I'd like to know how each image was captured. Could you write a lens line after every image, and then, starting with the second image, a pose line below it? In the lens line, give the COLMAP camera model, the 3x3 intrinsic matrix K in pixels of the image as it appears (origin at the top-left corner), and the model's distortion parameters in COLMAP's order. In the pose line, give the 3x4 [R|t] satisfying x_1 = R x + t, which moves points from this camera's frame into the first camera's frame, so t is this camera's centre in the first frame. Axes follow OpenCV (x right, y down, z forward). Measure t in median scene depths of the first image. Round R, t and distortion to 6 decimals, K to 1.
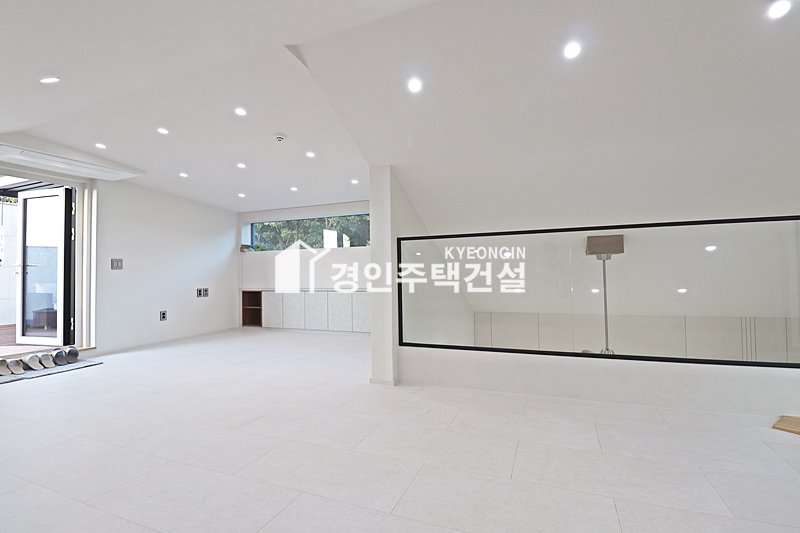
lens RADIAL K [[369.2, 0, 401.4], [0, 369.2, 263.5], [0, 0, 1]] dist [-0.002899, -0.011542]
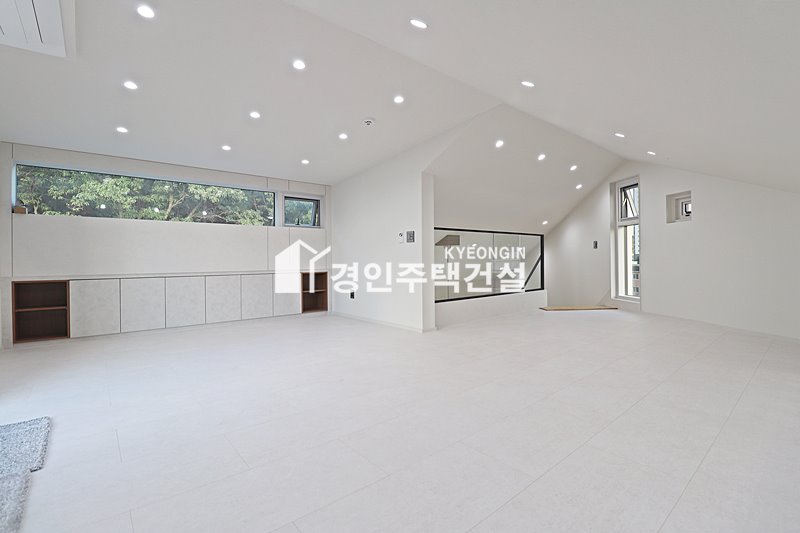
lens RADIAL K [[369.2, 0, 402.1], [0, 369.2, 263.2], [0, 0, 1]] dist [-0.002899, -0.011542]
pose [[0.476643, -0.001662, 0.879095, -0.656327], [-0.021107, 0.999688, 0.013335, 0.024862], [-0.878843, -0.024911, 0.476459, 0.210761]]
